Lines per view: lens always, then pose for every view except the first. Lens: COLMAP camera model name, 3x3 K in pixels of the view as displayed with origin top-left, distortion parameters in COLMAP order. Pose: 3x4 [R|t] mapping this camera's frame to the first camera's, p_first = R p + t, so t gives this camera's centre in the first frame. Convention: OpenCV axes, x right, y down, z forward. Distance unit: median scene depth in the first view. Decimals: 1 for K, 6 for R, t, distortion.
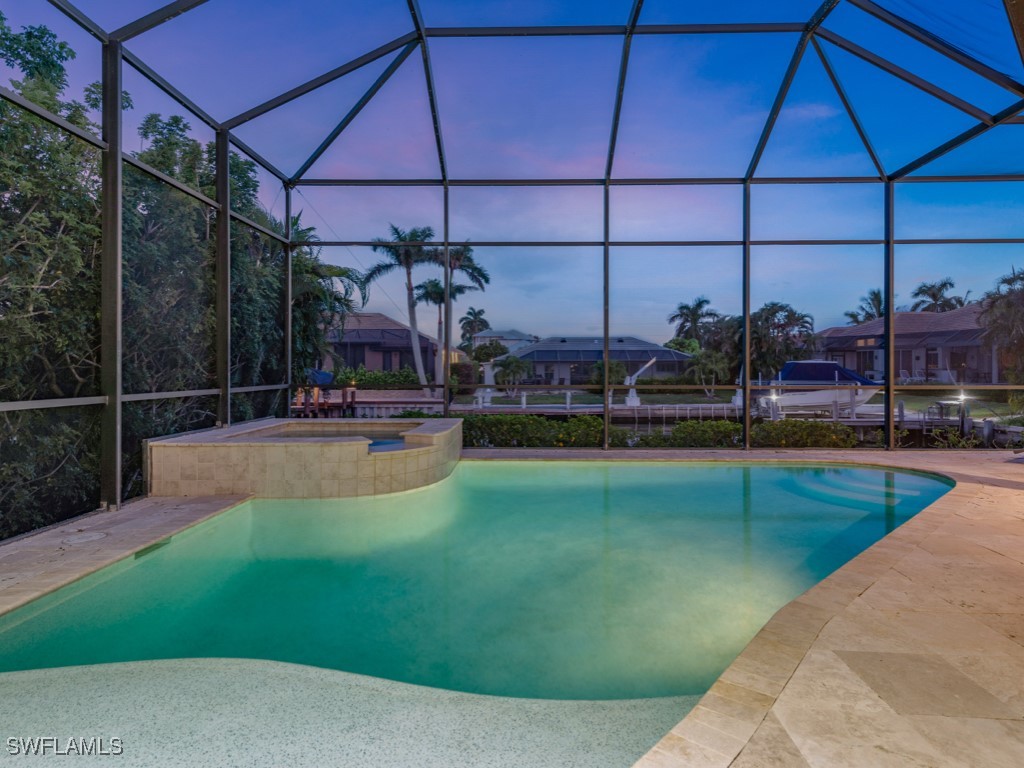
lens RADIAL K [[586.8, 0, 515.8], [0, 586.8, 368.0], [0, 0, 1]] dist [0.029408, -0.026360]
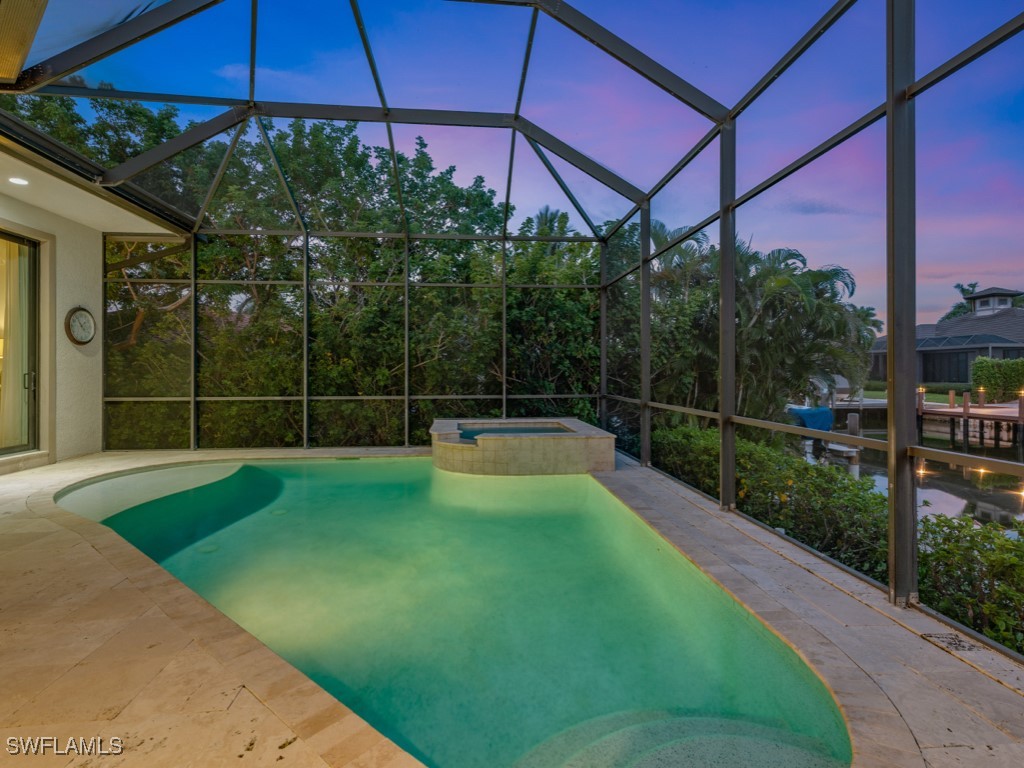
lens RADIAL K [[492.9, 0, 507.2], [0, 492.9, 379.5], [0, 0, 1]] dist [0.010164, -0.000308]
pose [[0.101478, 0.015590, -0.994716, 0.127745], [0.006189, 0.999848, 0.016302, -0.004614], [0.994819, -0.007810, 0.101366, 0.125546]]
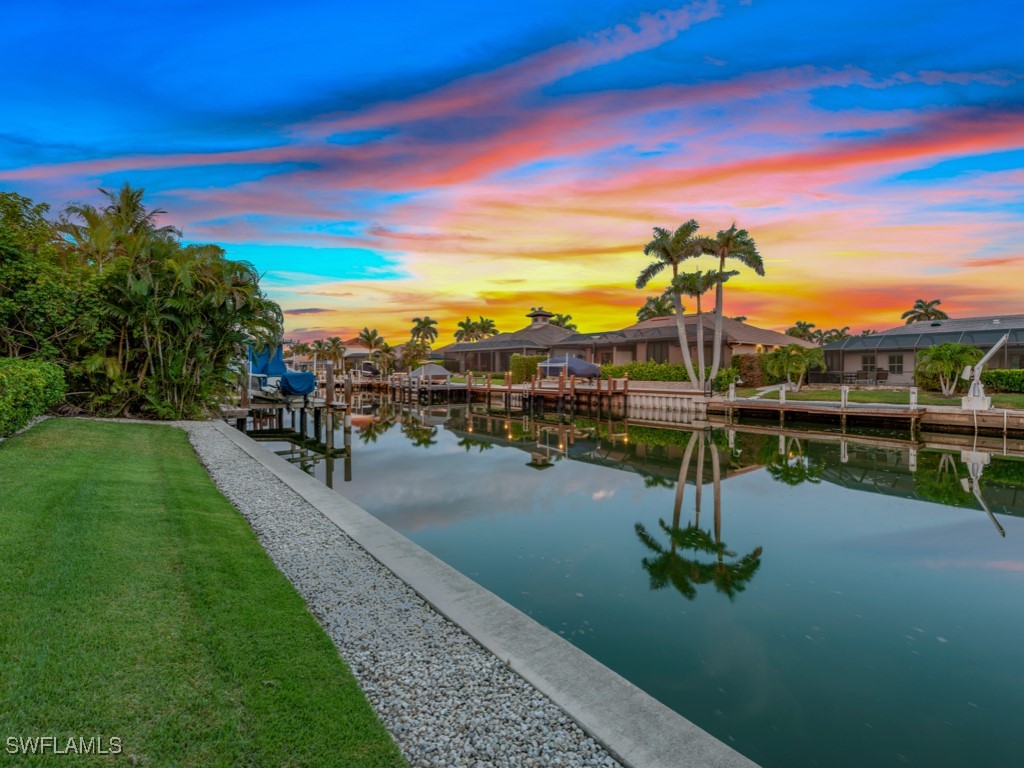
lens RADIAL K [[460.1, 0, 512.0], [0, 460.1, 384.0], [0, 0, 1]] dist [-0.001097, -0.000326]
pose [[0.631383, 0.020640, -0.775196, 0.270843], [0.000971, 0.999624, 0.027406, 0.020064], [0.775471, -0.018057, 0.631125, 0.251883]]
